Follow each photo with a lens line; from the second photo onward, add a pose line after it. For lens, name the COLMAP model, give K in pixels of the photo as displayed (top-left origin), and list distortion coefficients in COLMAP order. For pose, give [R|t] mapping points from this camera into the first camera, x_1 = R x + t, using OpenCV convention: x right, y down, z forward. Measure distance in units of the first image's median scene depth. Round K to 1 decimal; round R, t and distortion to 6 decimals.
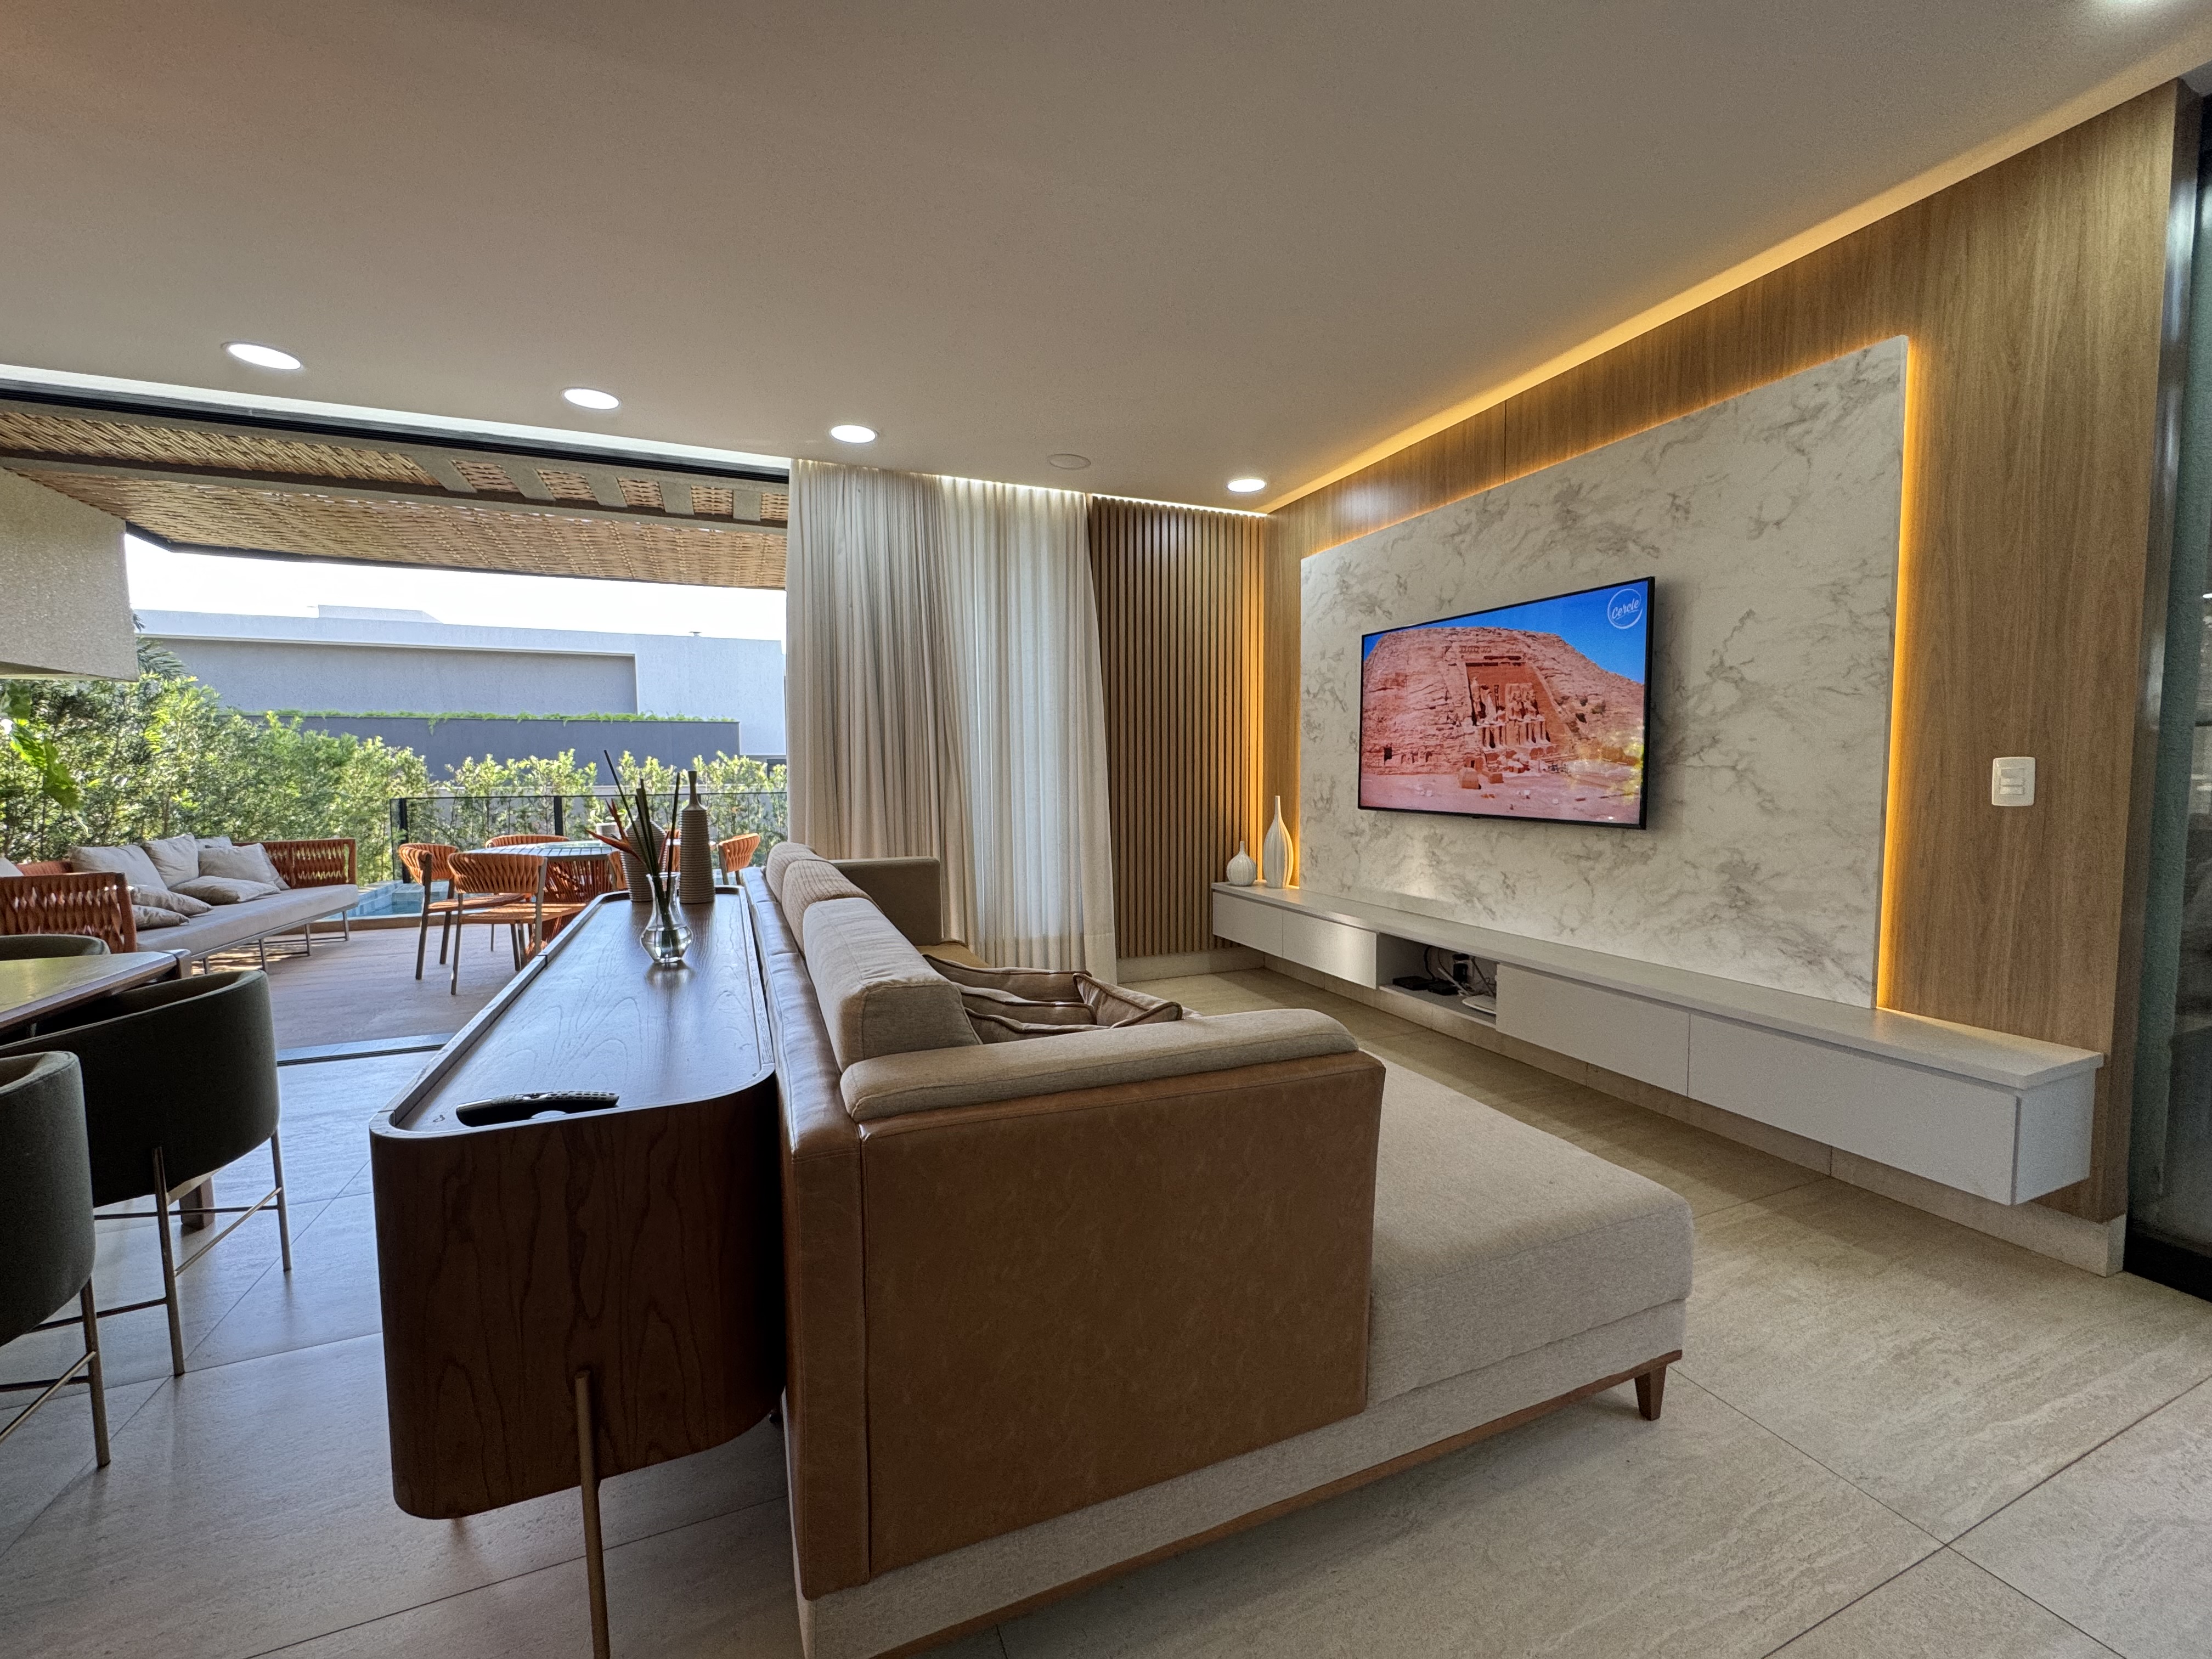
lens RADIAL K [[888.8, 0, 1100.8], [0, 888.8, 827.6], [0, 0, 1]] dist [-0.003943, 0.000484]
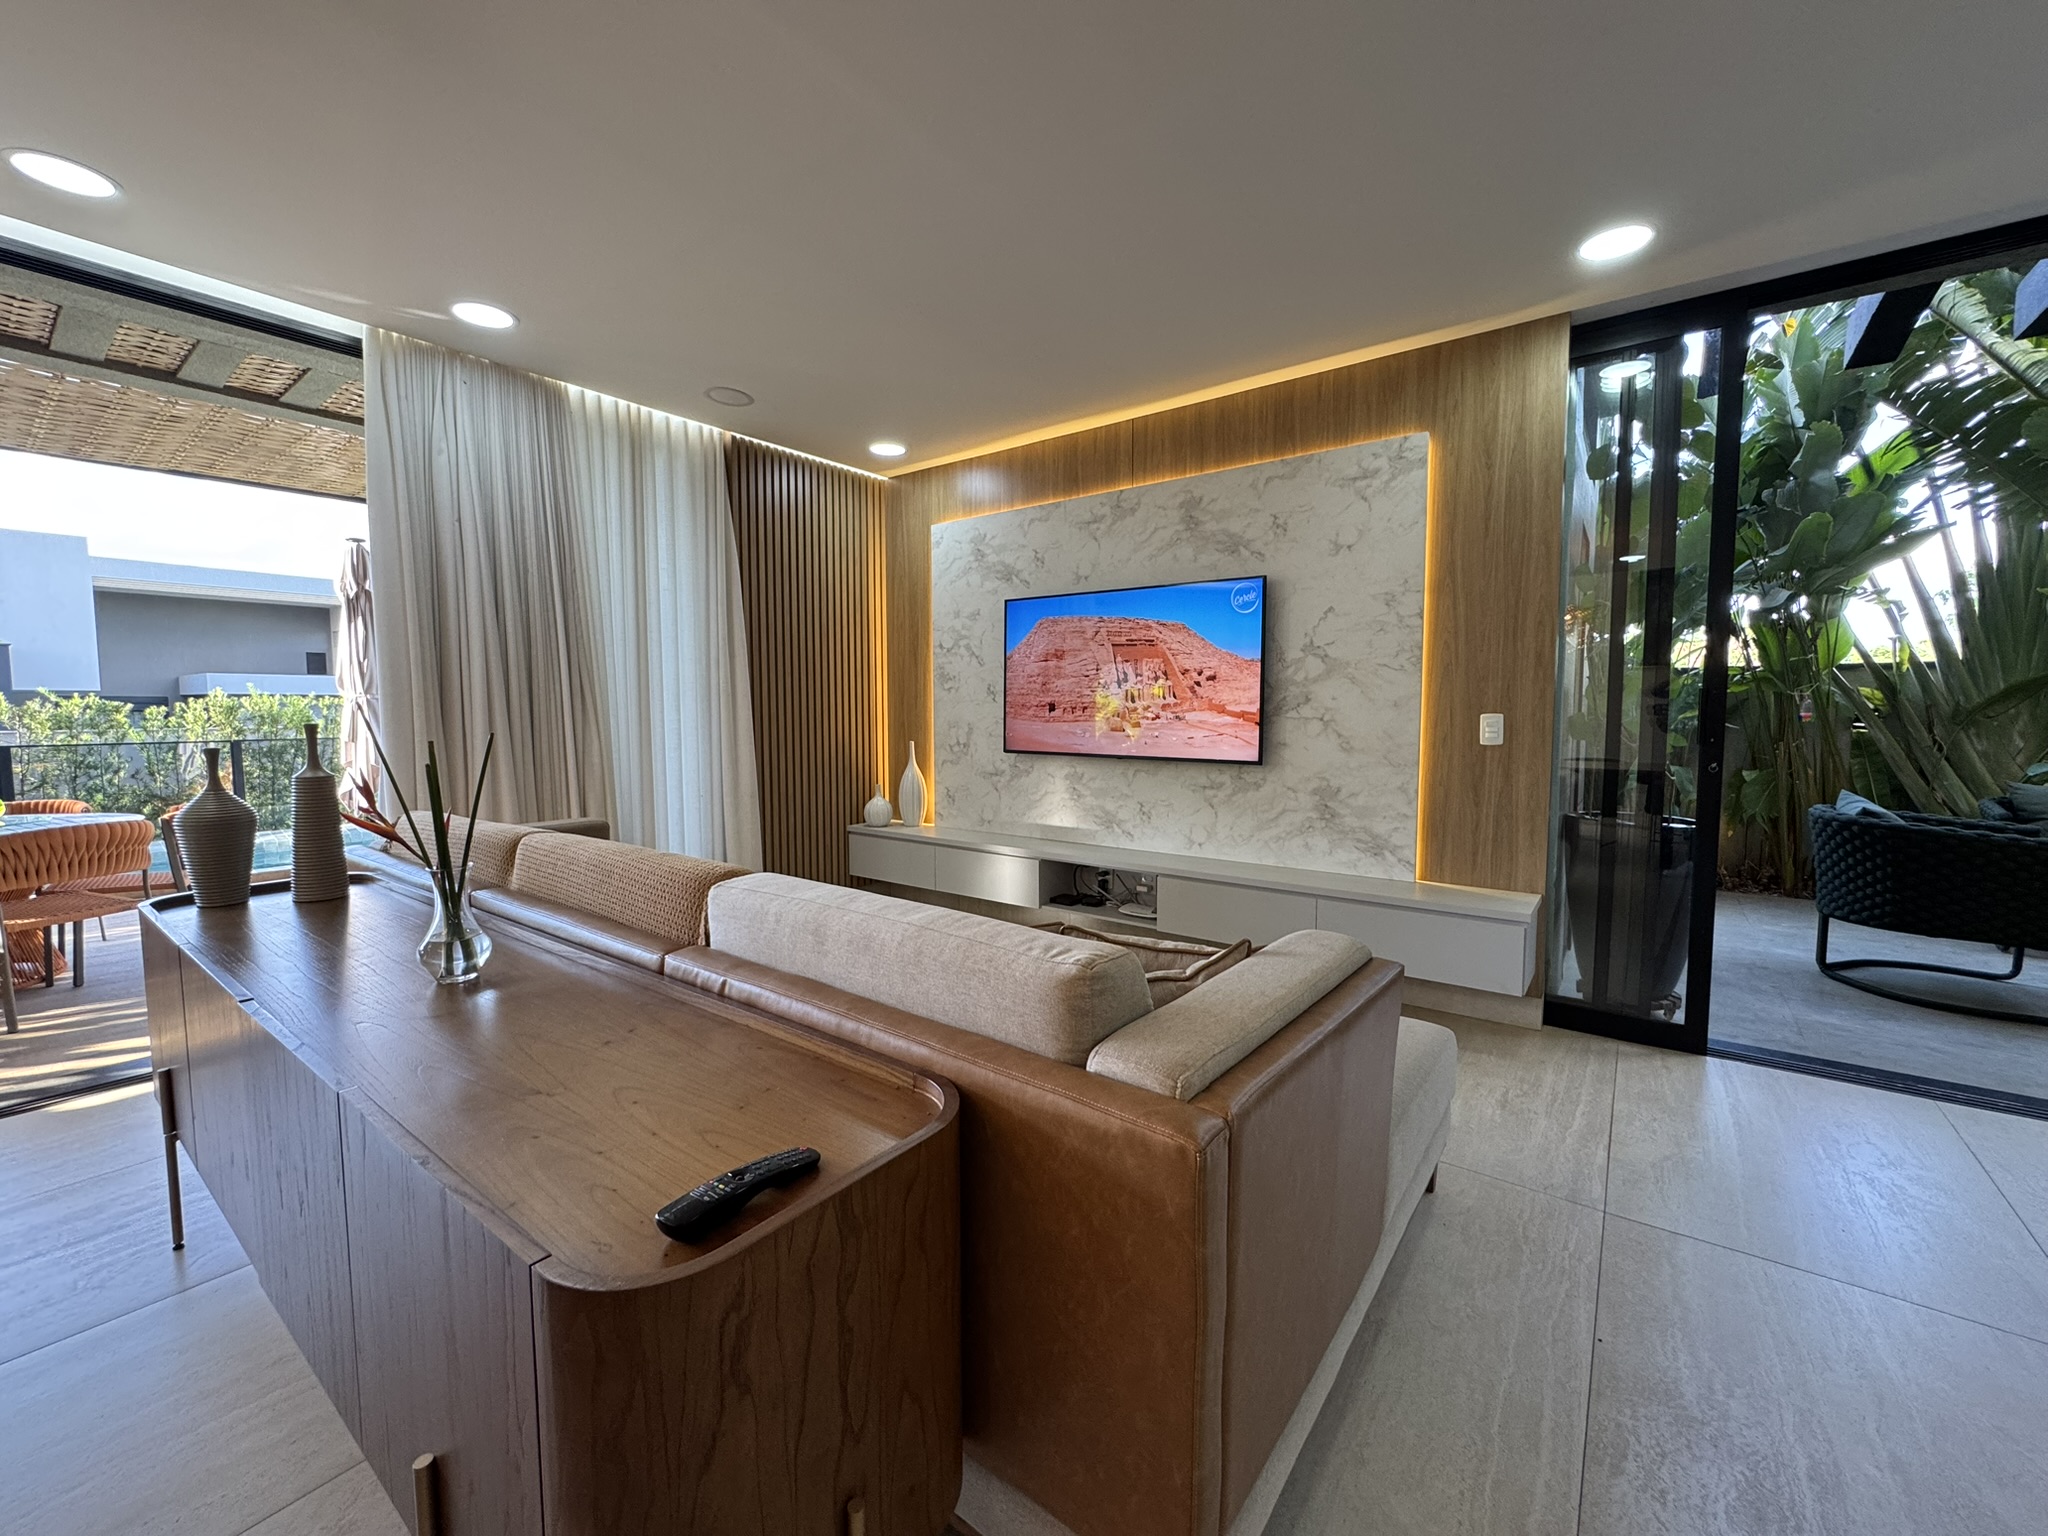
lens RADIAL K [[822.9, 0, 1020.8], [0, 822.9, 766.4], [0, 0, 1]] dist [-0.003943, 0.000484]
pose [[0.865176, -0.030860, 0.500517, -0.259604], [0.029906, 0.999503, 0.009932, -0.015413], [-0.500575, 0.006376, 0.865670, 0.092264]]
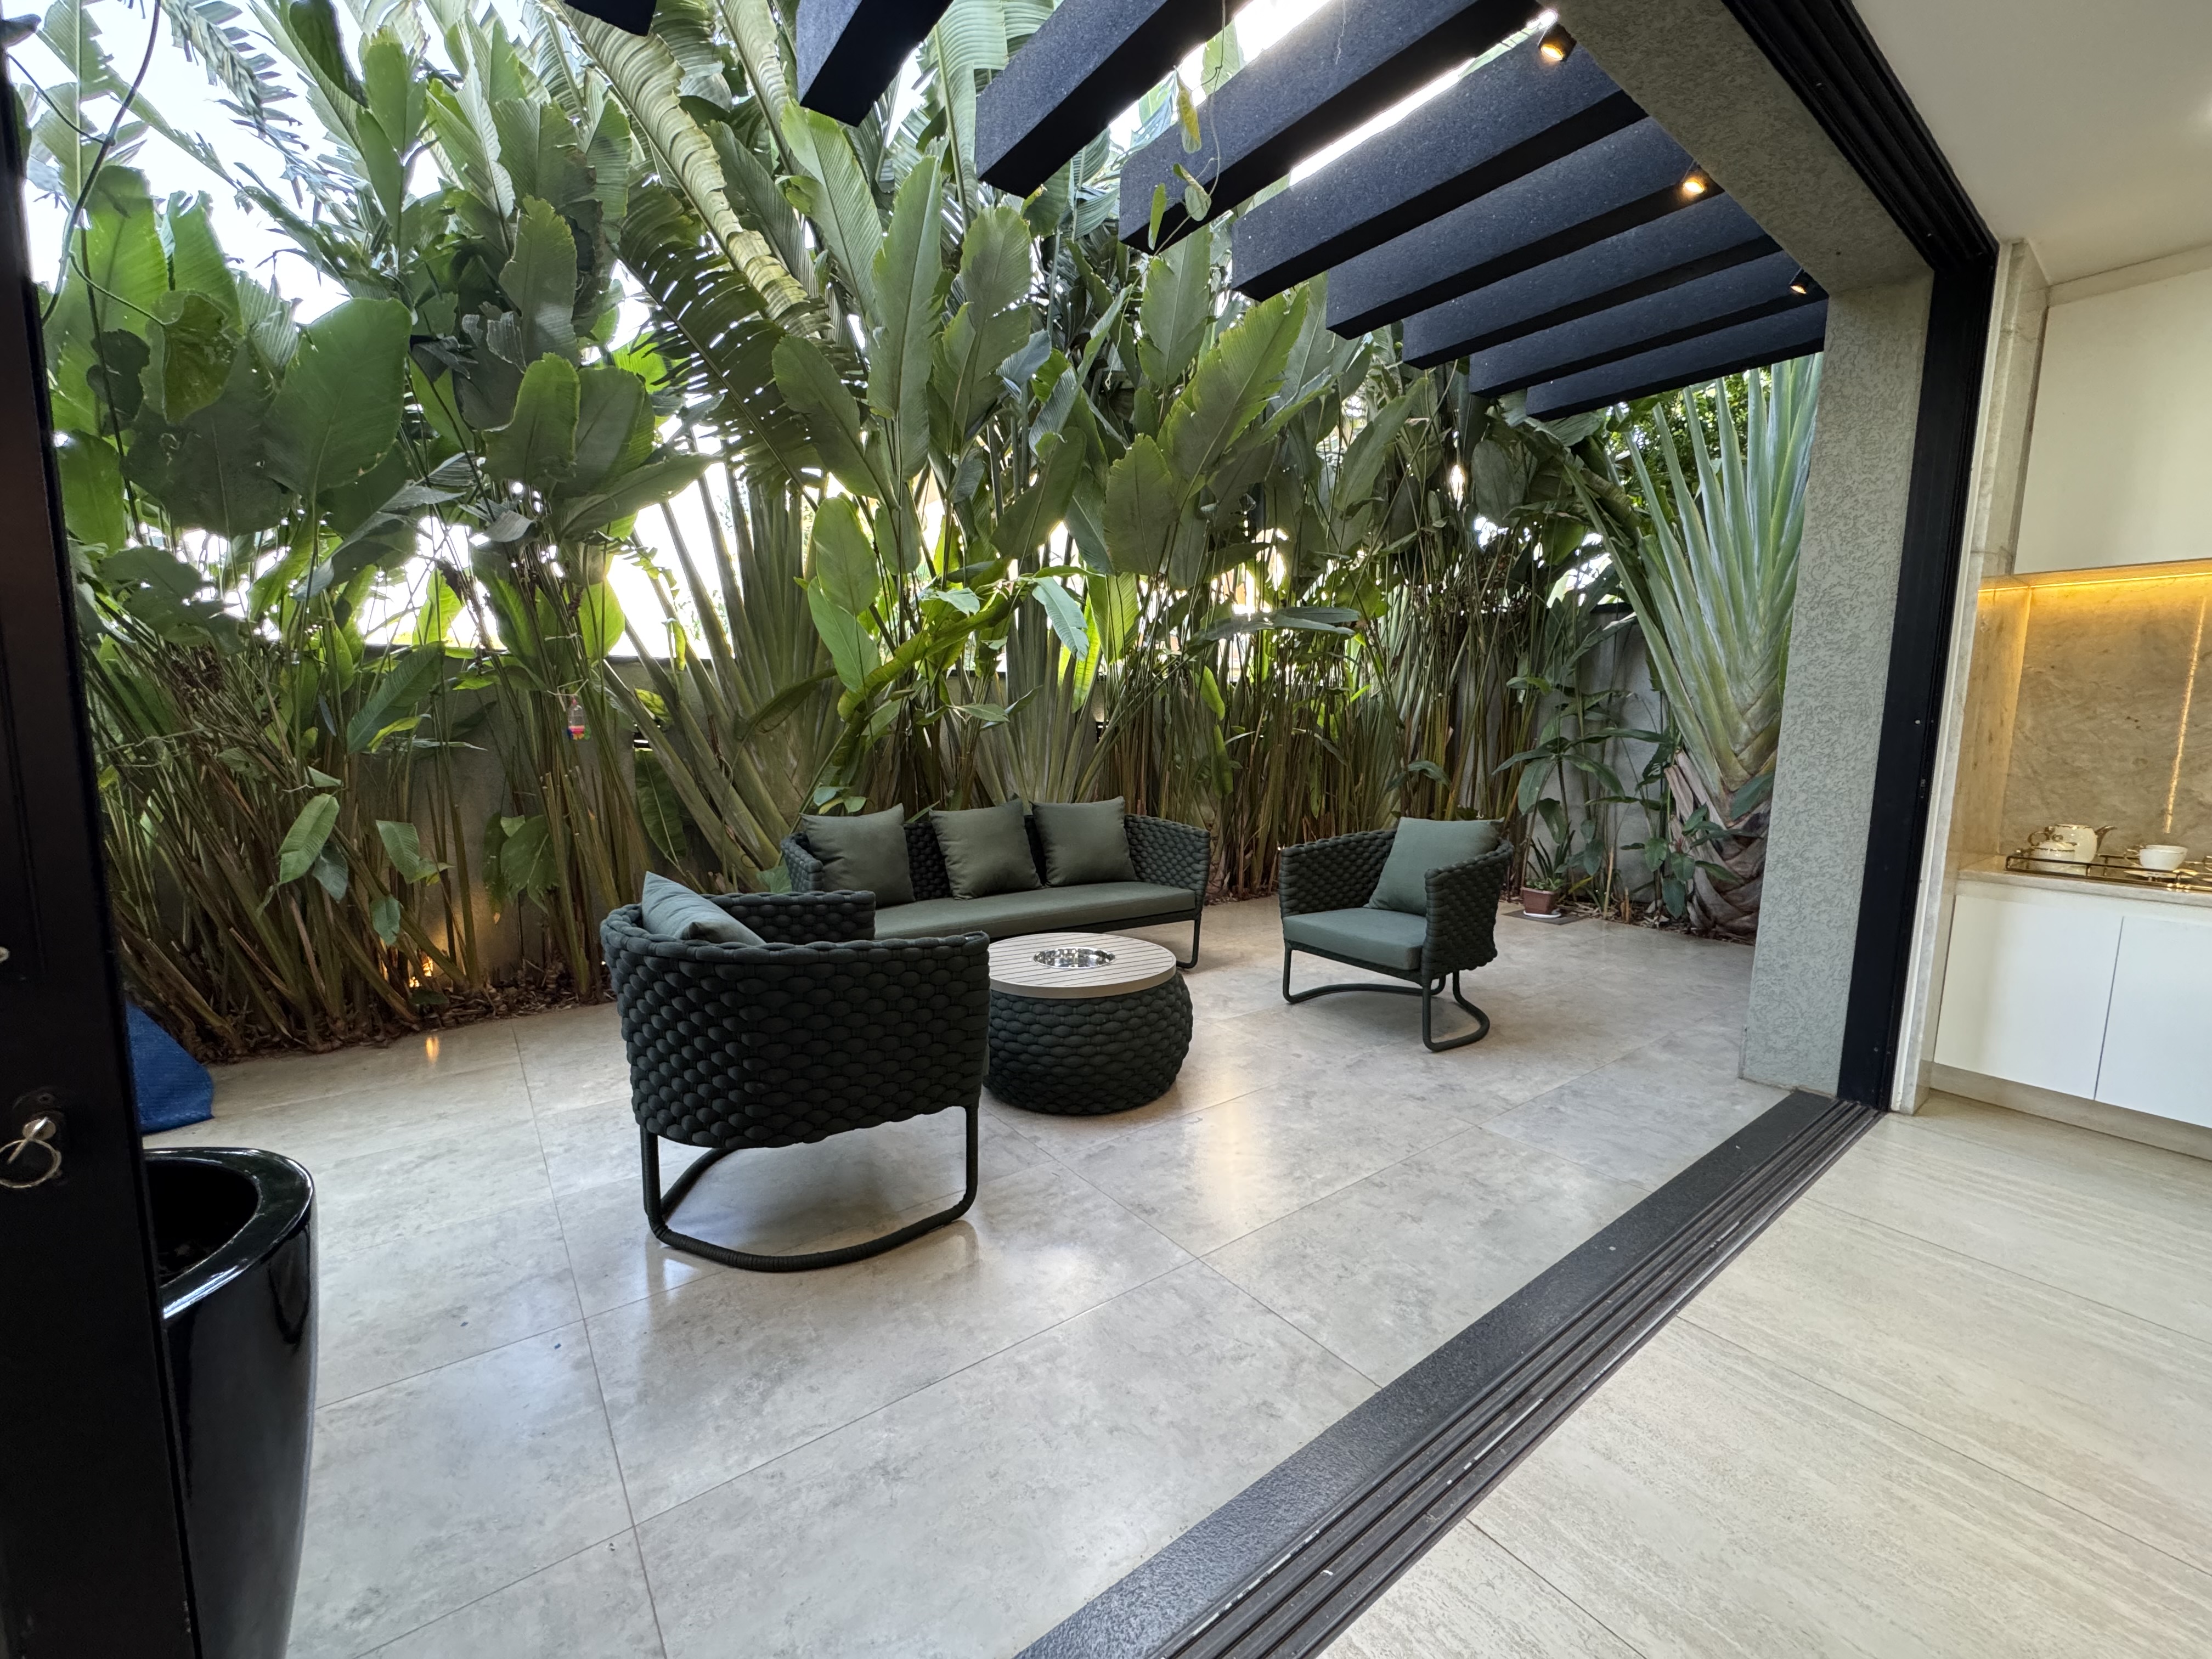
lens RADIAL K [[888.8, 0, 1110.4], [0, 888.8, 827.6], [0, 0, 1]] dist [-0.003943, 0.000484]
pose [[-0.249511, -0.111273, 0.961958, 0.571128], [0.054616, 0.990178, 0.128703, -0.037177], [-0.966831, 0.084651, -0.240983, 0.328367]]
